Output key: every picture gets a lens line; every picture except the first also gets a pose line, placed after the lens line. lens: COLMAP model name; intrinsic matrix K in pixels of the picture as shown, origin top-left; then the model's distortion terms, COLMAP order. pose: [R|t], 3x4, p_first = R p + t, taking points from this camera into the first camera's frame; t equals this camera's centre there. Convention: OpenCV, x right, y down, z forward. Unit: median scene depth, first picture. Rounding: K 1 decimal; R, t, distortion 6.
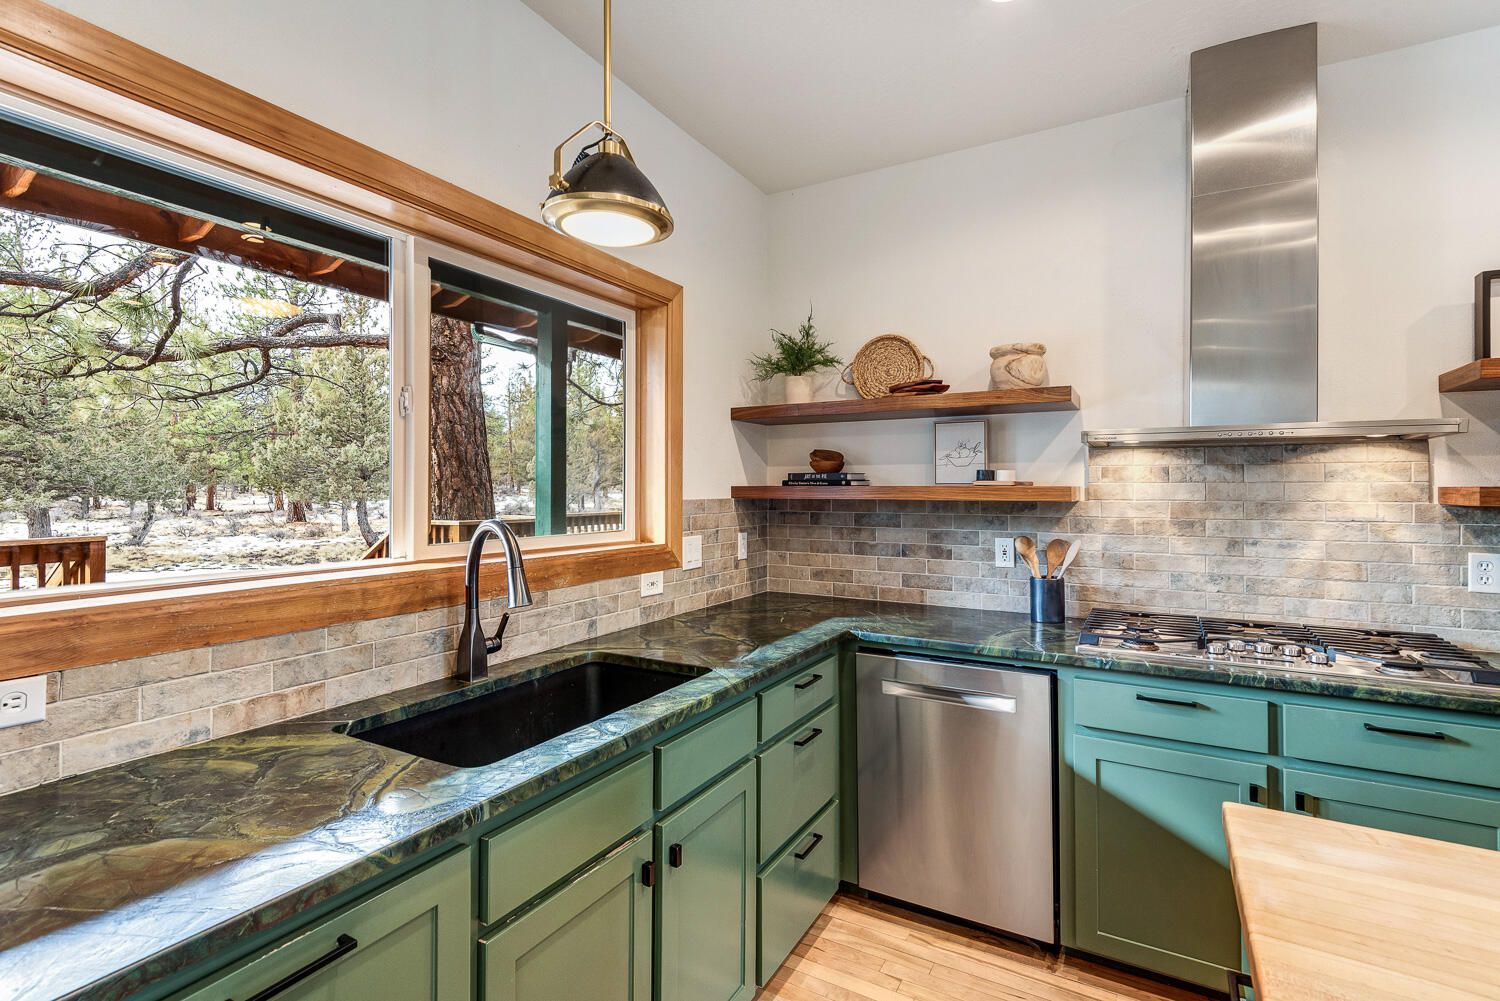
lens RADIAL K [[708.1, 0, 748.8], [0, 708.1, 485.9], [0, 0, 1]] dist [0.028548, -0.021142]
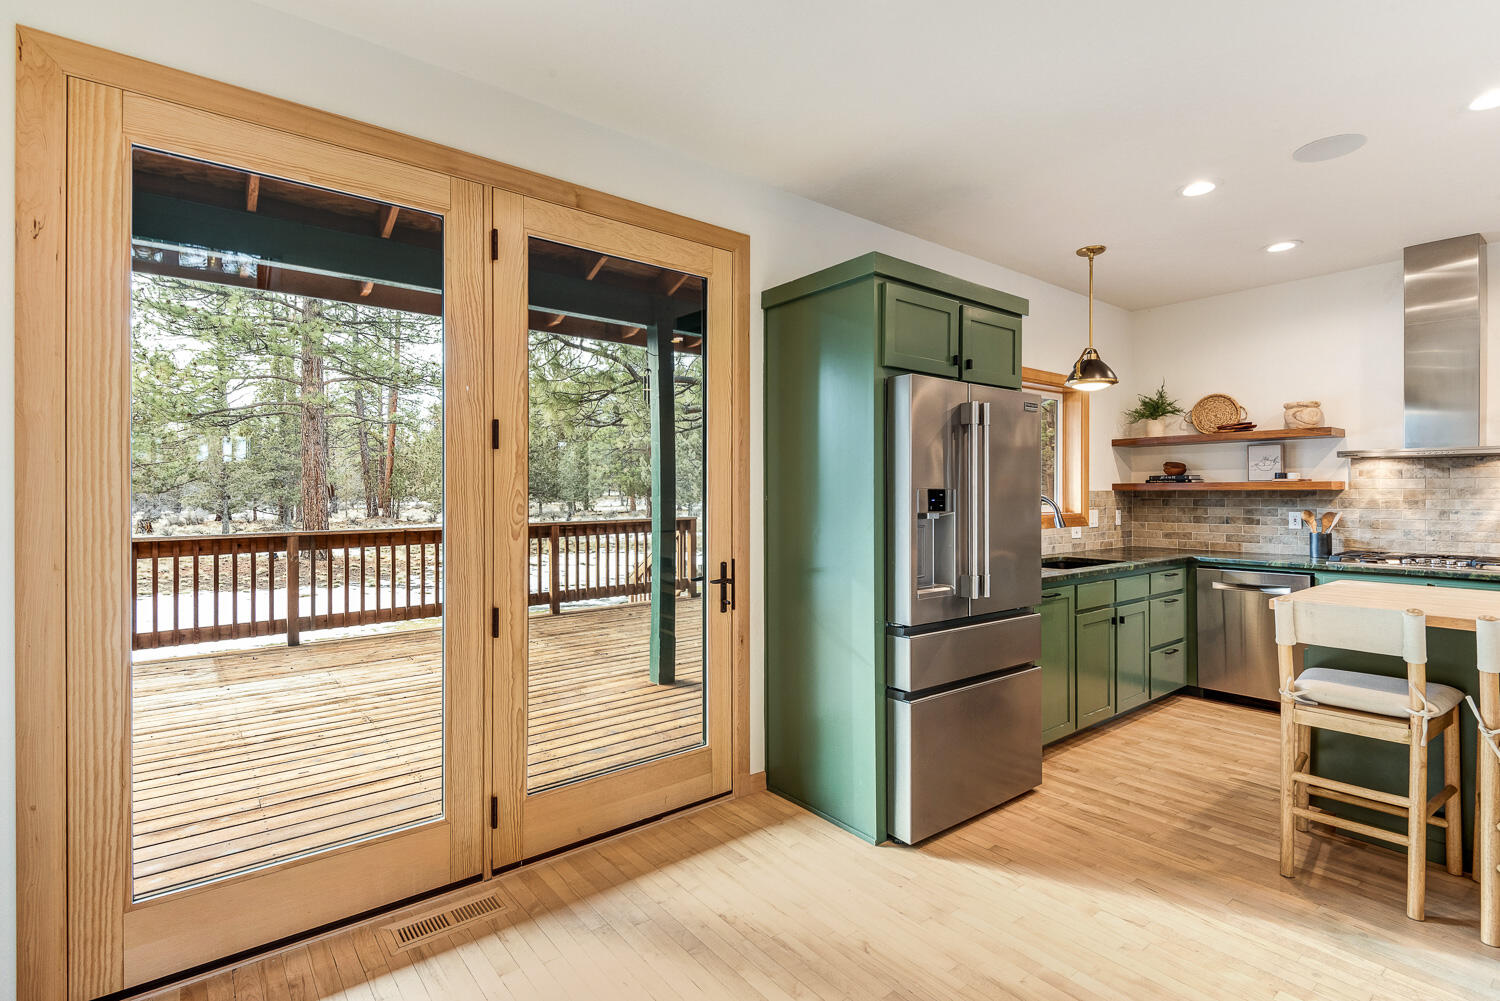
lens RADIAL K [[705.1, 0, 745.2], [0, 705.1, 493.6], [0, 0, 1]] dist [0.002965, -0.010610]
pose [[0.922076, -0.004306, -0.386986, -0.219908], [0.007608, 0.999947, 0.007000, 0.007252], [0.386935, -0.009398, 0.922059, -1.144835]]
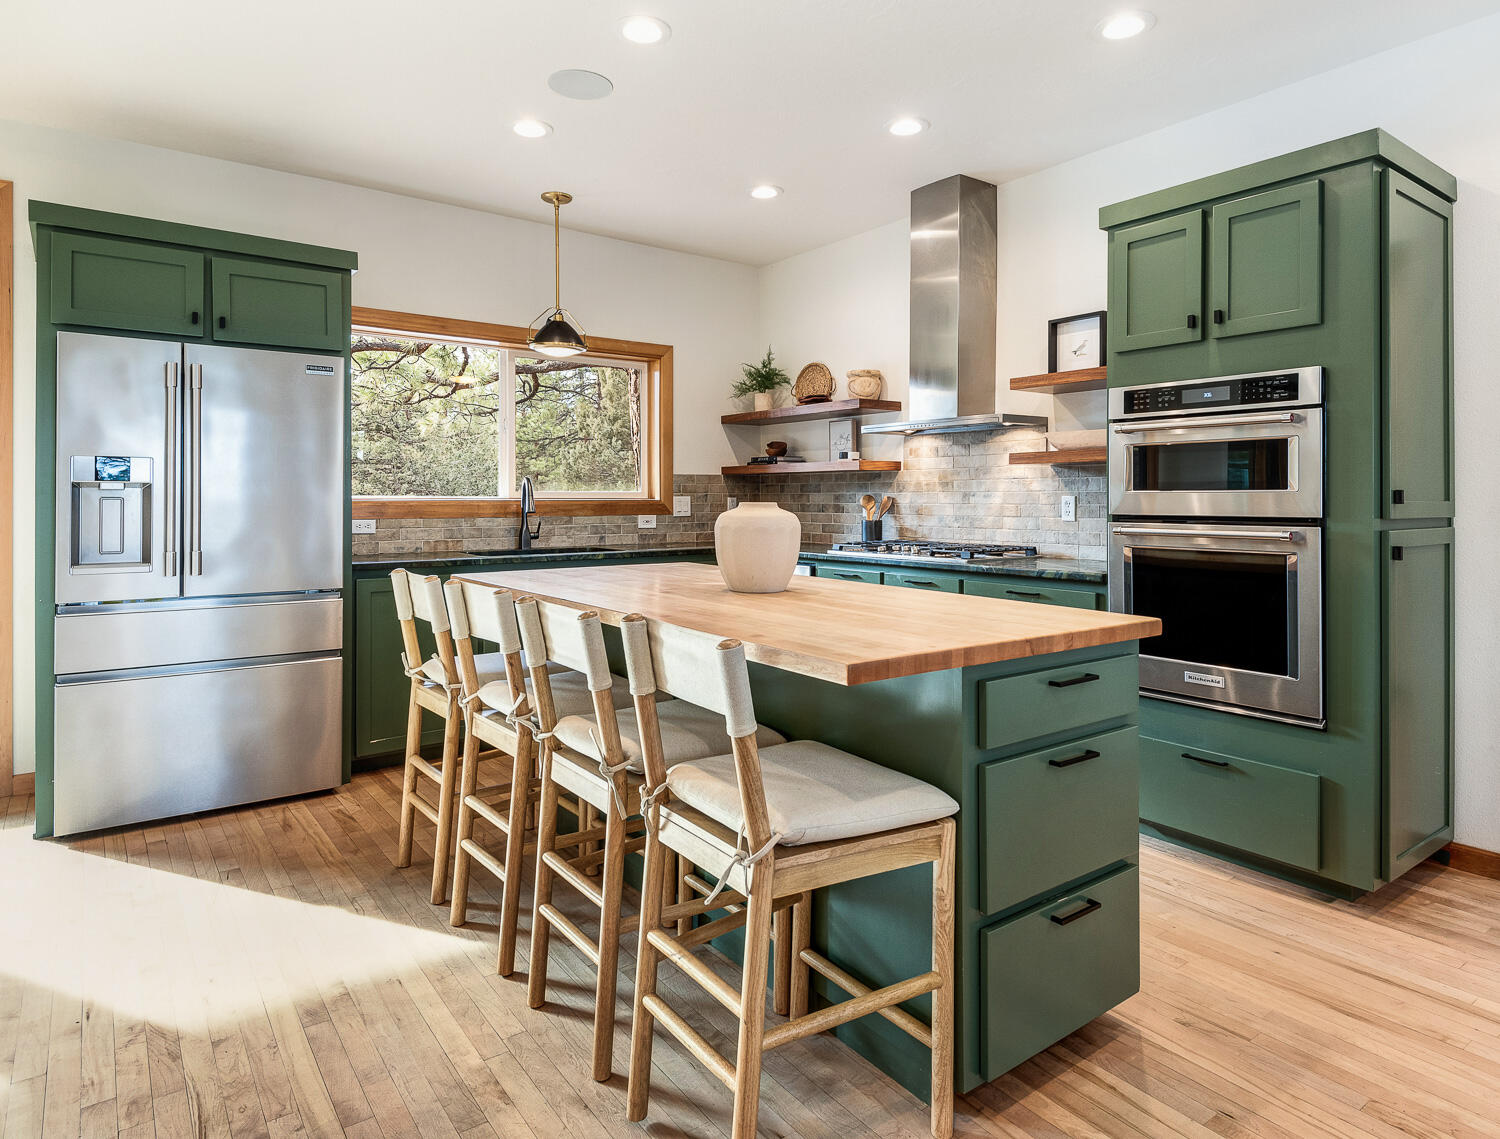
lens RADIAL K [[885.7, 0, 749.6], [0, 885.7, 493.8], [0, 0, 1]] dist [0.029850, -0.001521]
pose [[0.914908, -0.004105, -0.403642, 0.931260], [0.005245, 0.999985, 0.001718, 0.064772], [0.403629, -0.003689, 0.914915, -0.851199]]
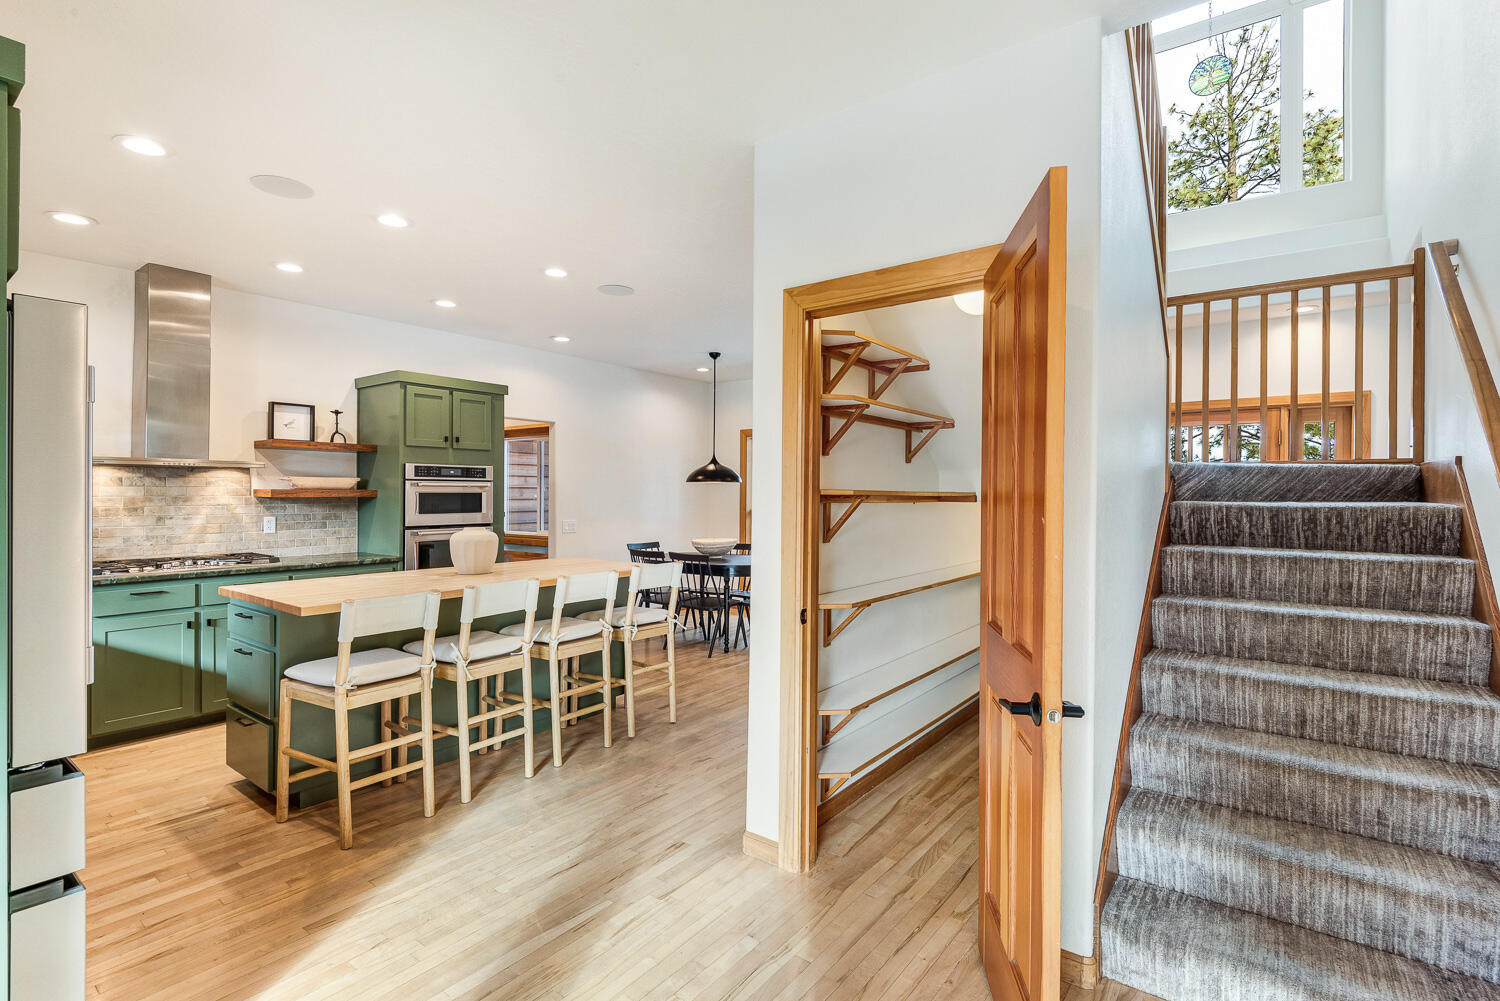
lens RADIAL K [[708.1, 0, 748.8], [0, 708.1, 485.9], [0, 0, 1]] dist [0.028548, -0.021142]
pose [[0.136827, 0.006343, 0.990575, -0.899944], [-0.009322, 0.999943, -0.005115, -0.010435], [-0.990551, -0.008534, 0.136878, -0.736619]]
